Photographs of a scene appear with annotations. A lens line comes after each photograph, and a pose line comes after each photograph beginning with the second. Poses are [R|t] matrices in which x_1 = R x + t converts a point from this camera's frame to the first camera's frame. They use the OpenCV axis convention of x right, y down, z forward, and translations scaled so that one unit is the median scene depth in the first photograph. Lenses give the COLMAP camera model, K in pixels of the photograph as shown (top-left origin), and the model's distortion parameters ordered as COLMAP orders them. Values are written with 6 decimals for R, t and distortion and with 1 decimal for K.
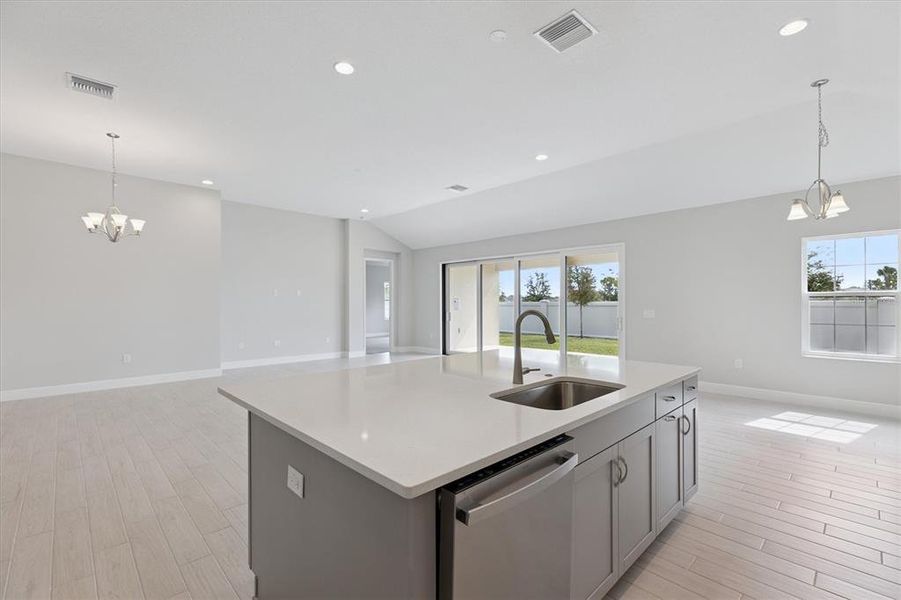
lens RADIAL K [[398.2, 0, 453.8], [0, 398.2, 299.2], [0, 0, 1]] dist [-0.000927, -0.000125]
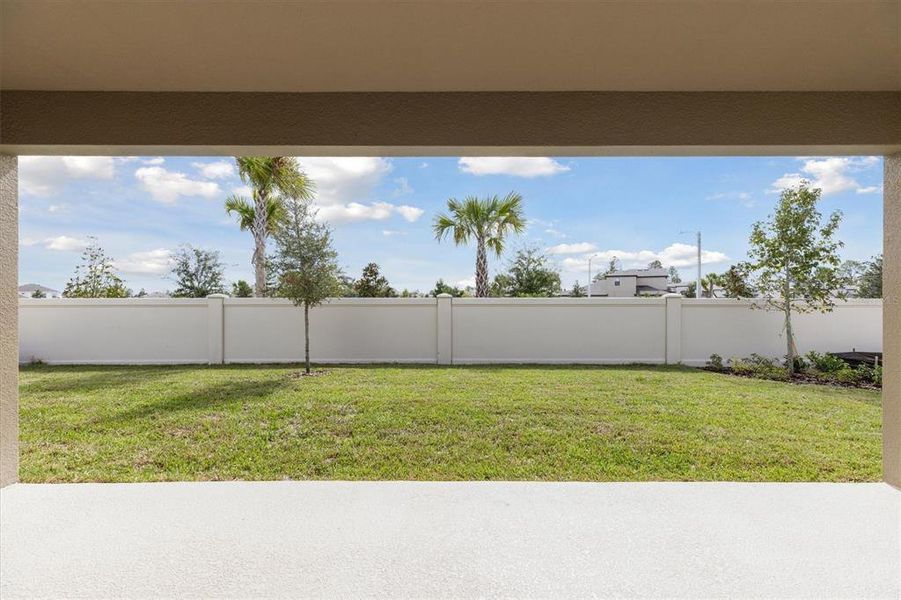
lens RADIAL K [[398.2, 0, 453.8], [0, 398.2, 299.2], [0, 0, 1]] dist [-0.000927, -0.000125]
pose [[0.707187, -0.004678, 0.707011, 0.060419], [0.000751, 0.999983, 0.005865, 0.003447], [-0.707026, -0.003616, 0.707178, 0.315231]]
